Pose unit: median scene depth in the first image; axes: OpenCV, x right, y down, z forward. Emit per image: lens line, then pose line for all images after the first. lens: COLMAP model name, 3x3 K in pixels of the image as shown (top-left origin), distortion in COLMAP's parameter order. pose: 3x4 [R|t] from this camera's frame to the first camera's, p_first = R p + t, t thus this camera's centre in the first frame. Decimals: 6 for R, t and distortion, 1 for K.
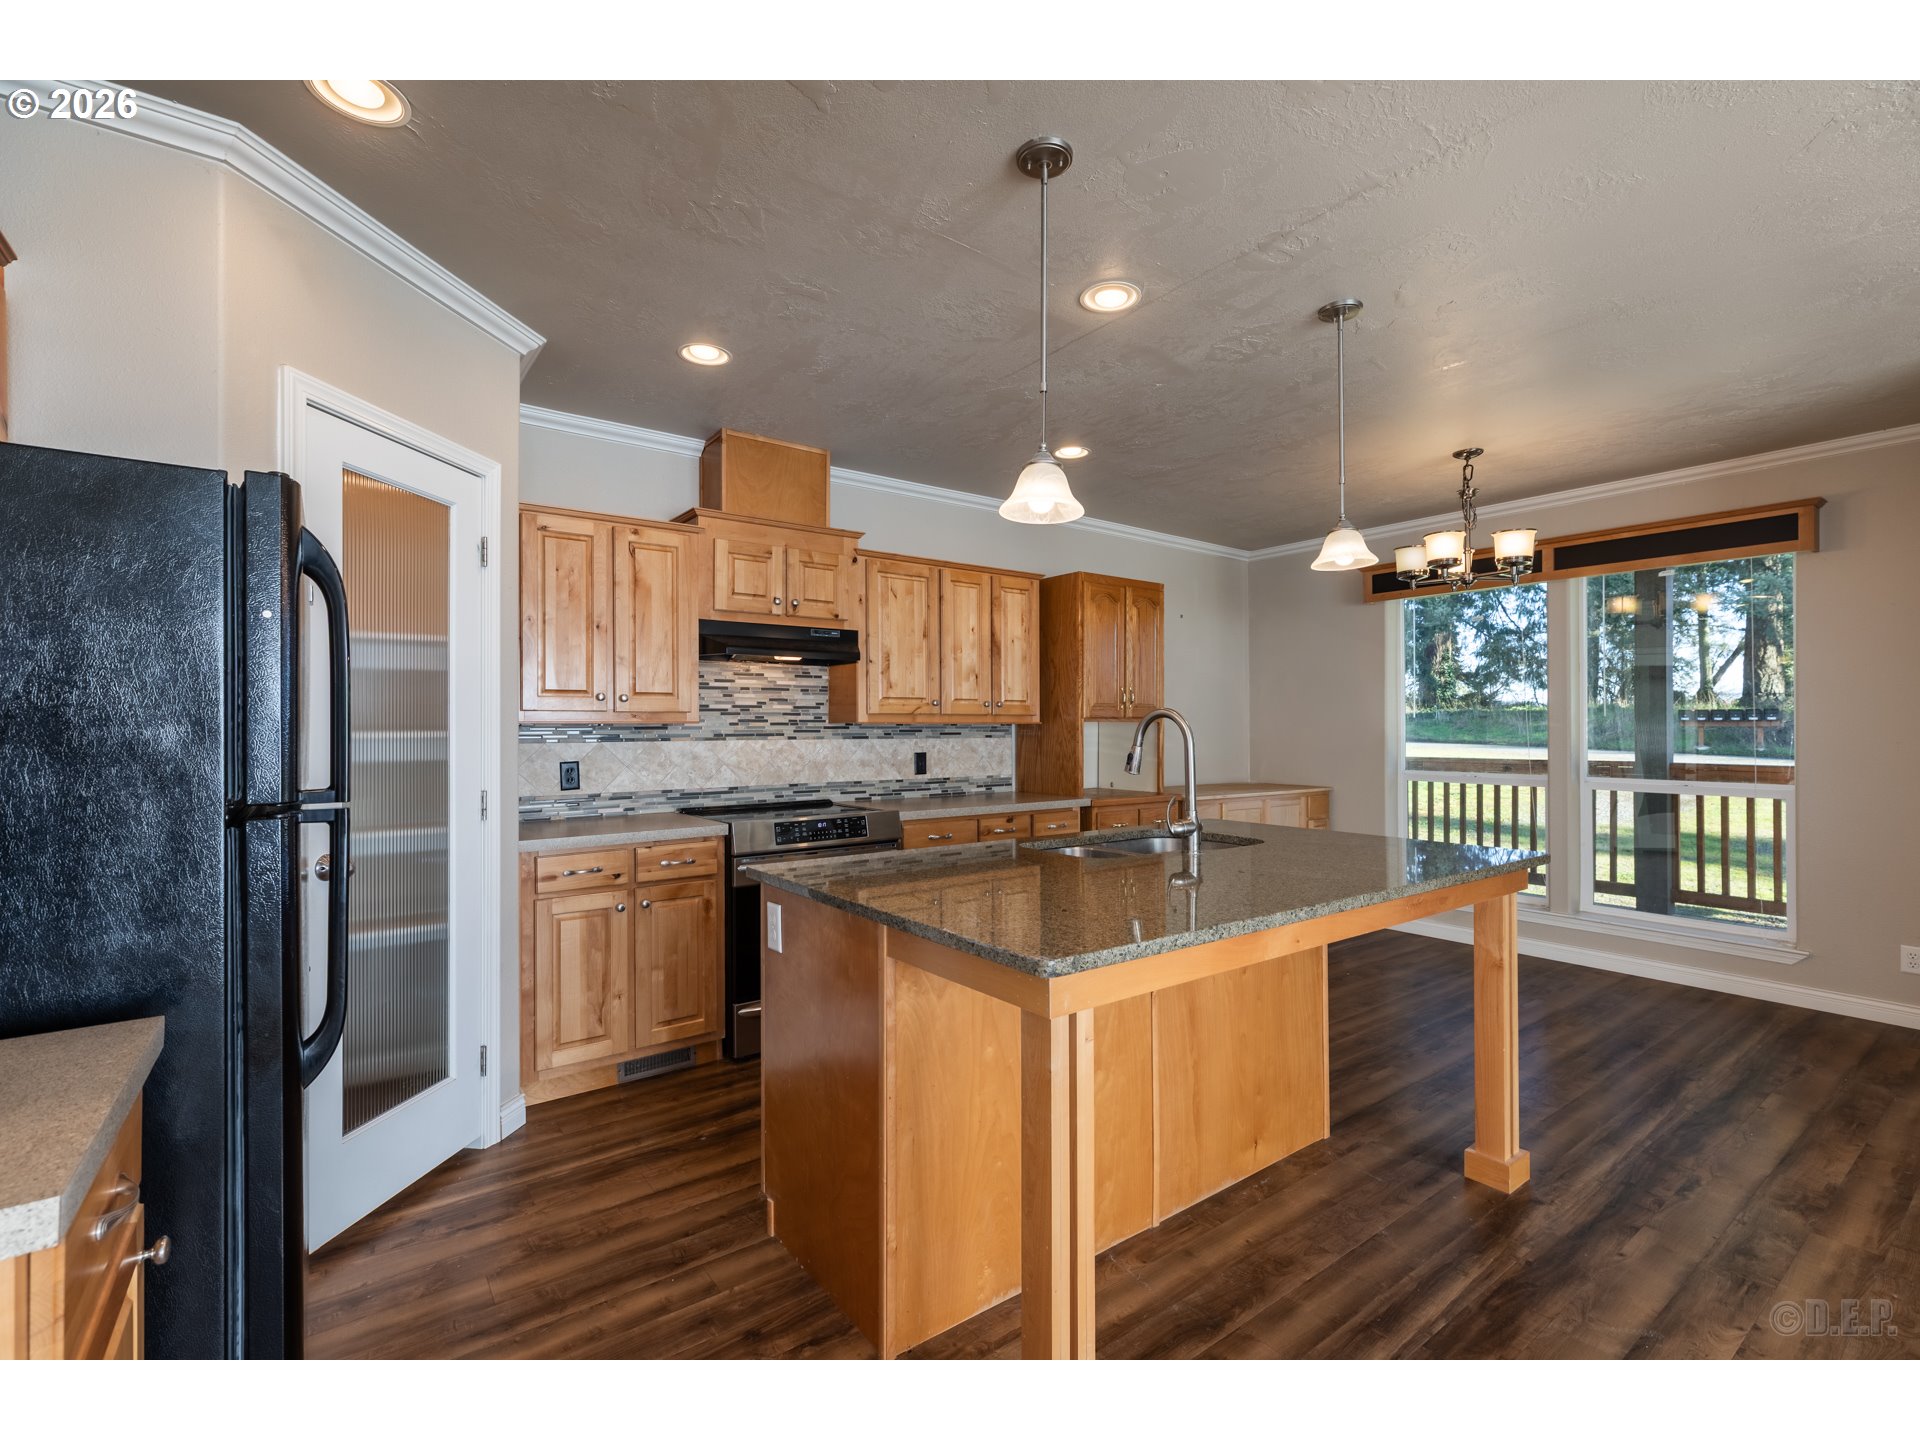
lens RADIAL K [[861.0, 0, 962.4], [0, 861.0, 722.7], [0, 0, 1]] dist [0.003406, 0.000680]
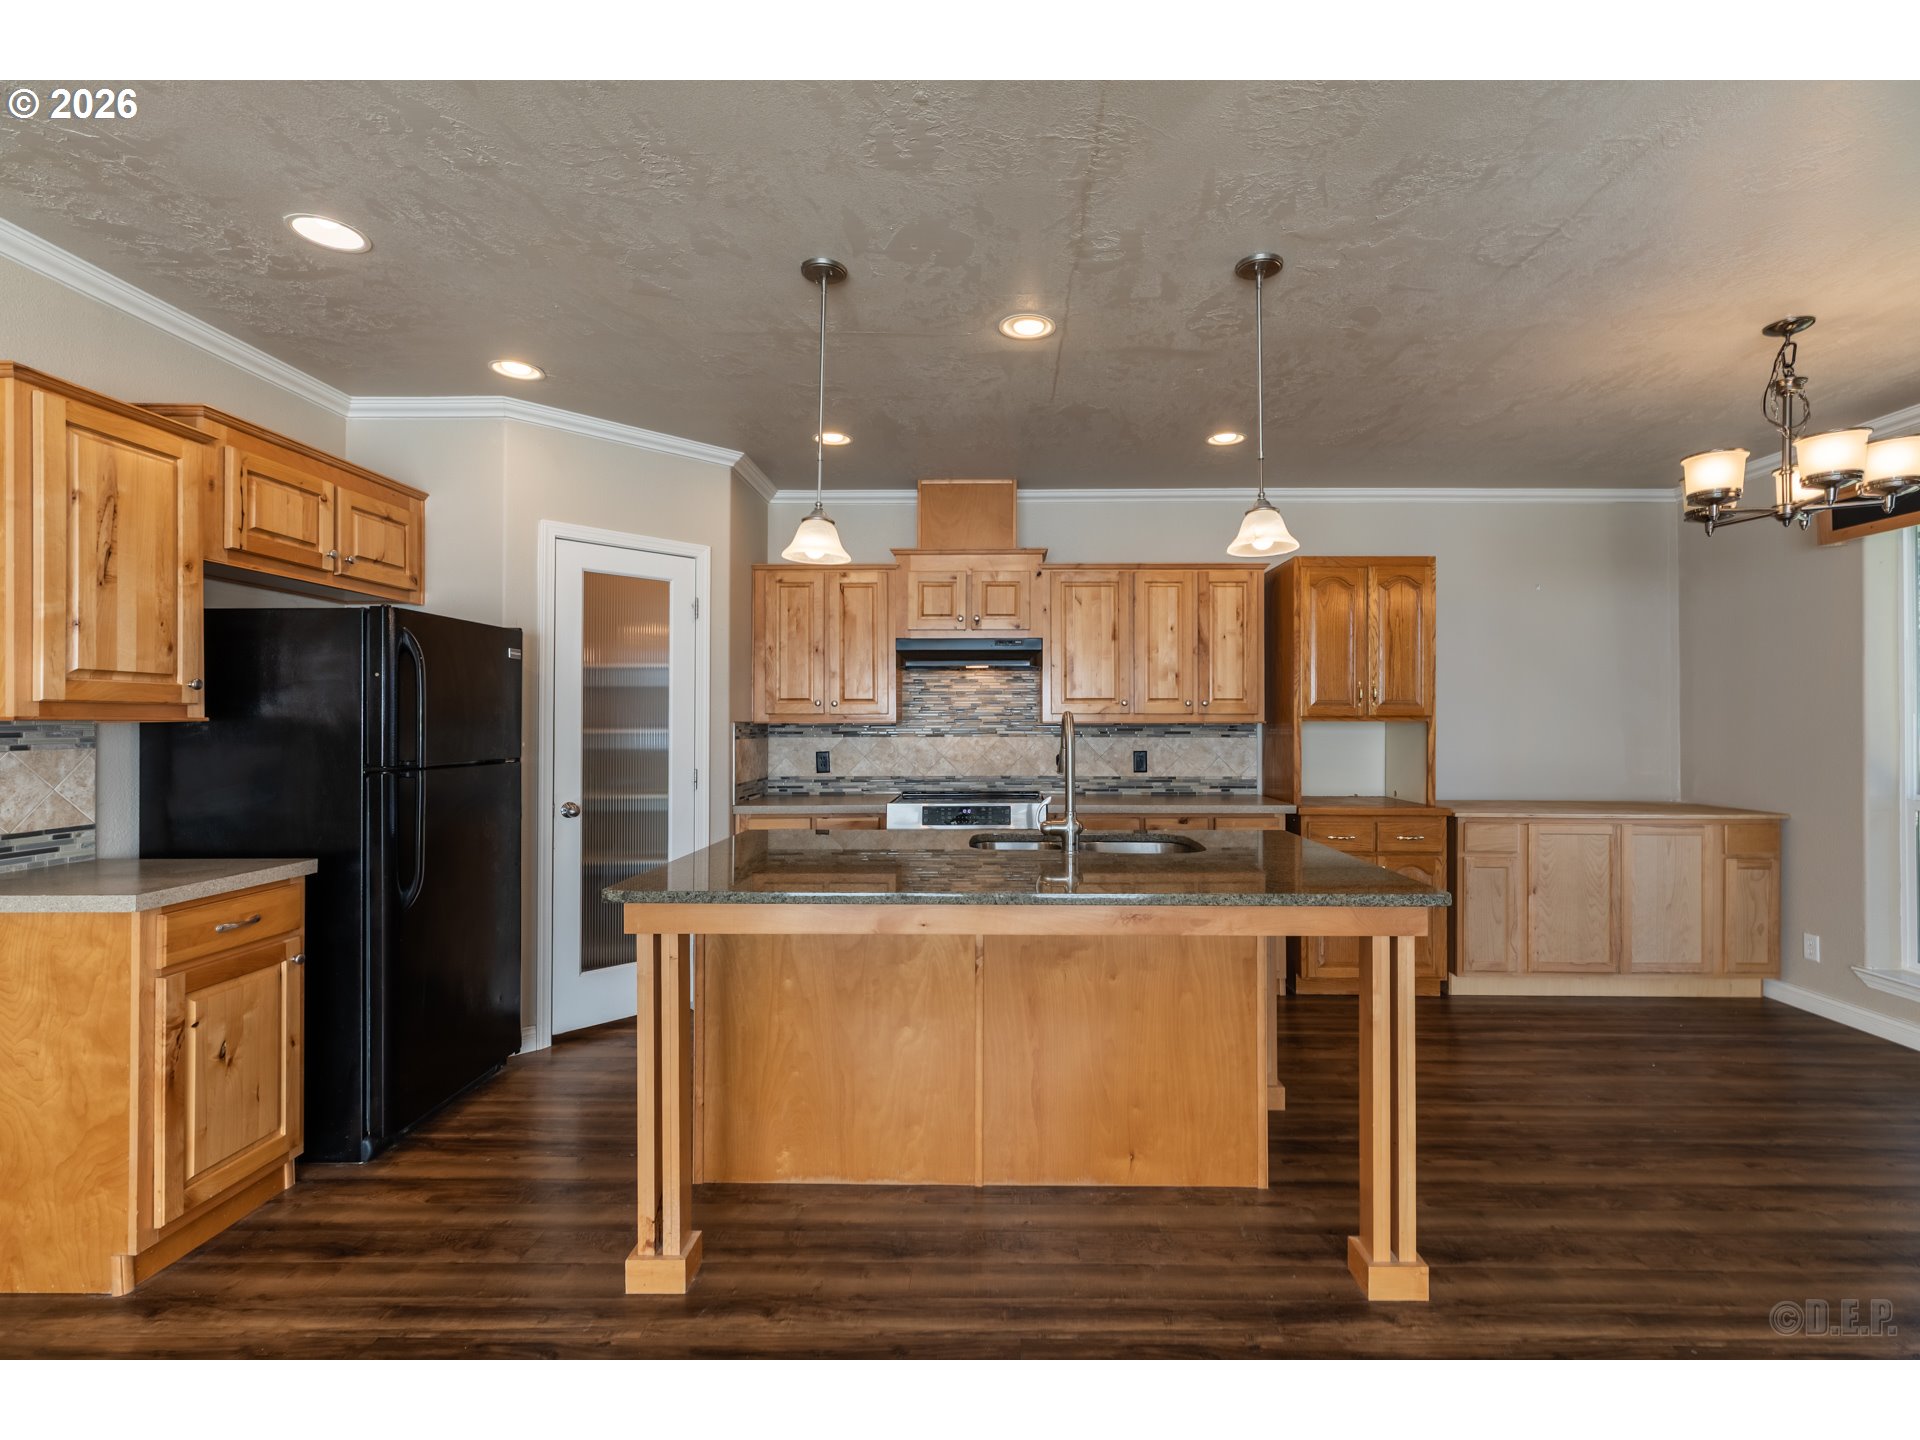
lens RADIAL K [[885.8, 0, 984.1], [0, 885.8, 713.7], [0, 0, 1]] dist [0.006345, 0.000378]
pose [[0.793887, -0.003758, -0.608054, 0.483944], [0.001760, 0.999991, -0.003882, -0.006298], [0.608063, 0.002012, 0.793886, 0.057529]]
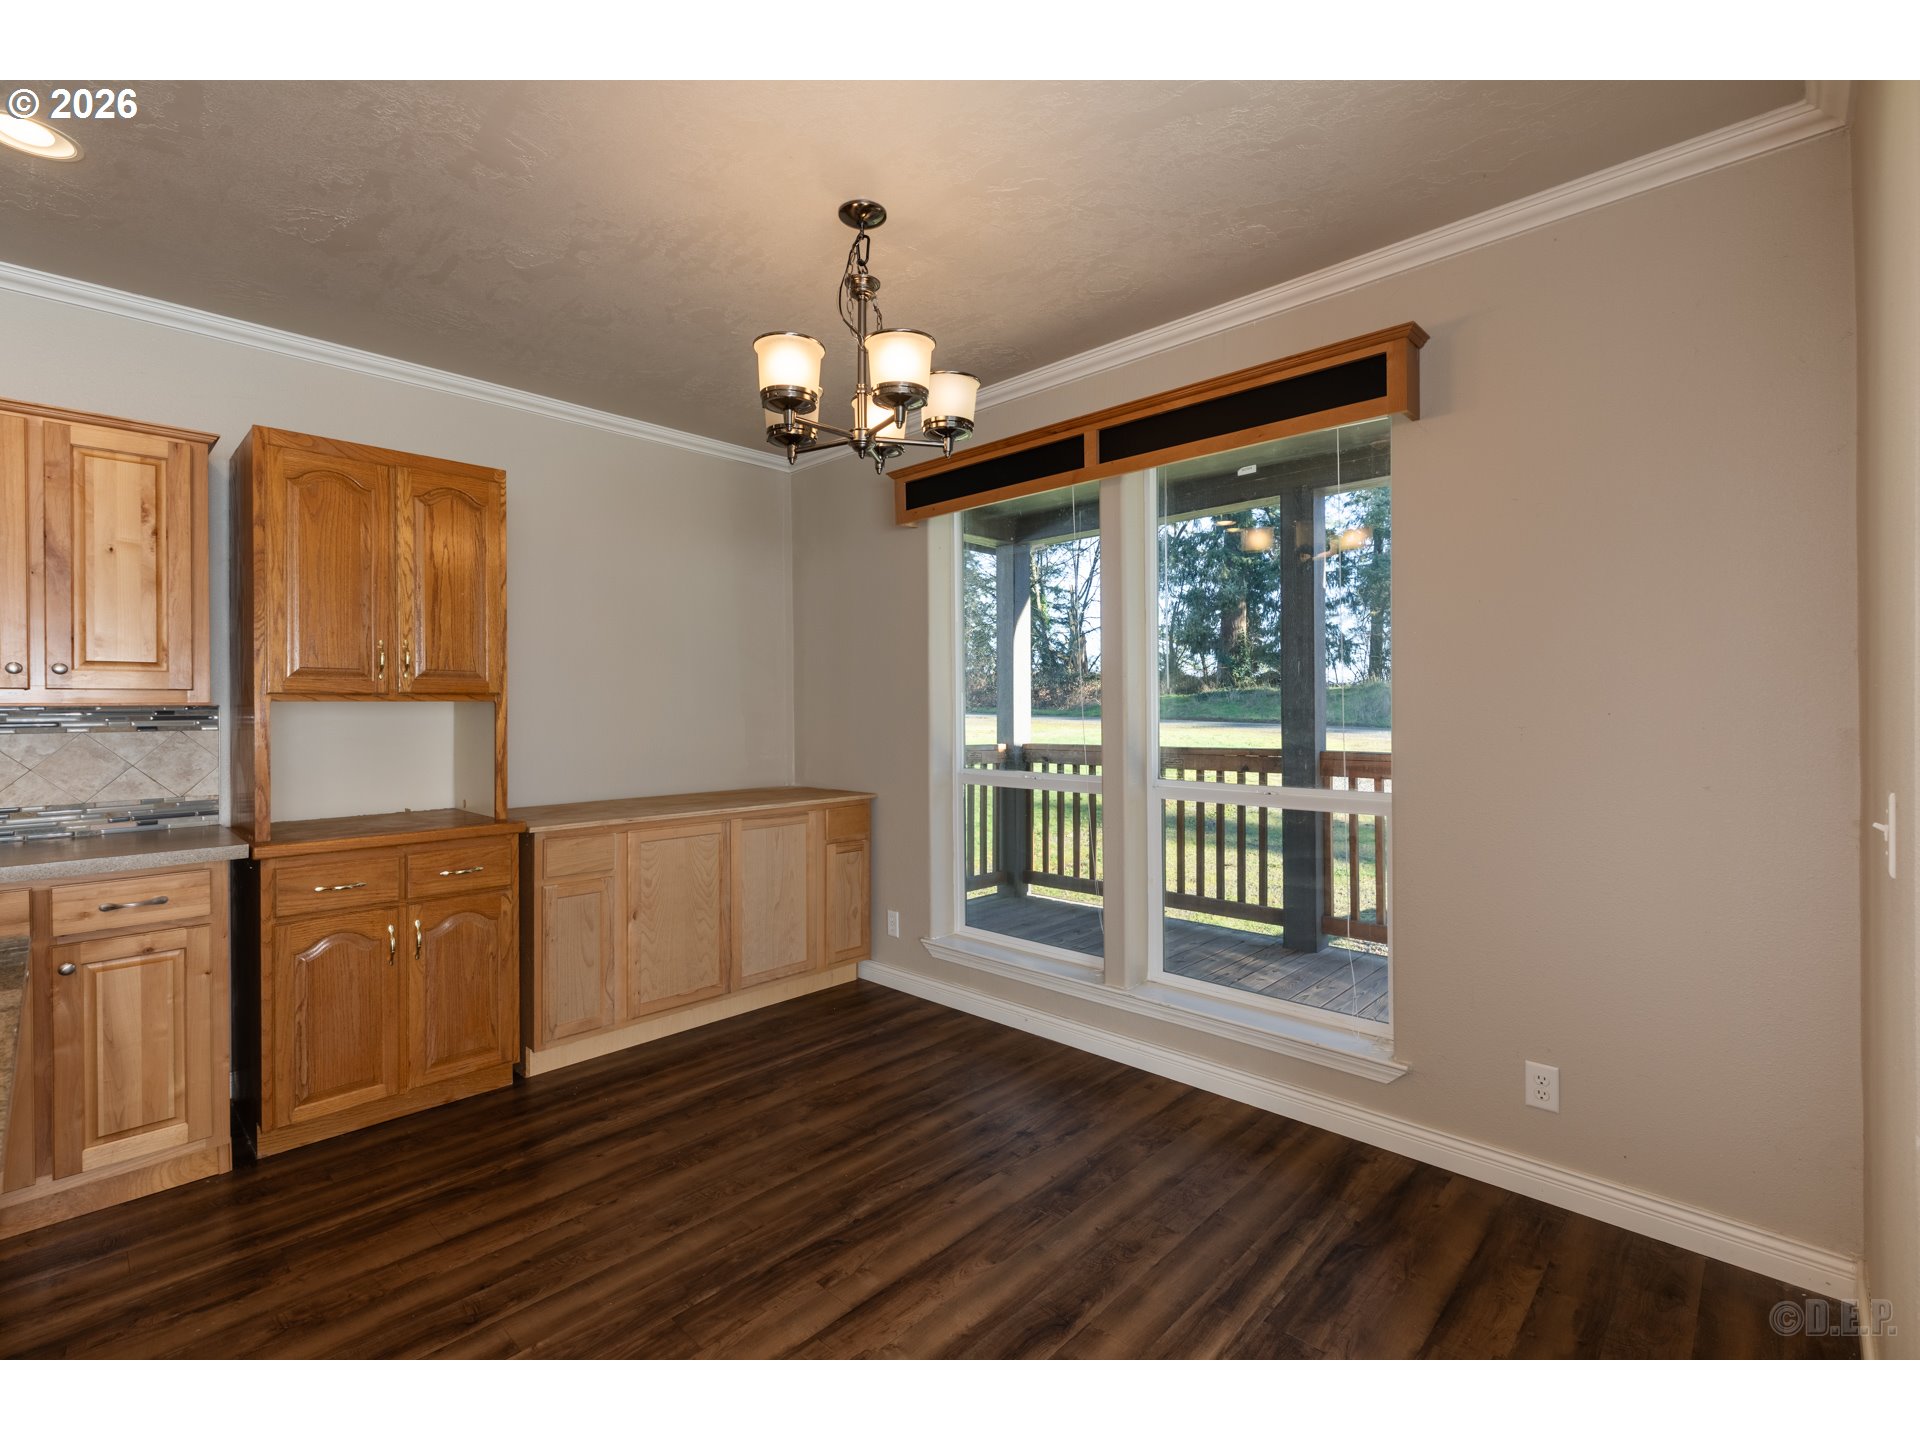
lens RADIAL K [[892.9, 0, 958.8], [0, 892.9, 702.4], [0, 0, 1]] dist [0.019863, -0.000679]
pose [[0.987530, -0.007250, 0.157262, 0.526292], [0.006954, 0.999973, 0.002428, 0.001480], [-0.157275, -0.001305, 0.987554, 0.394351]]
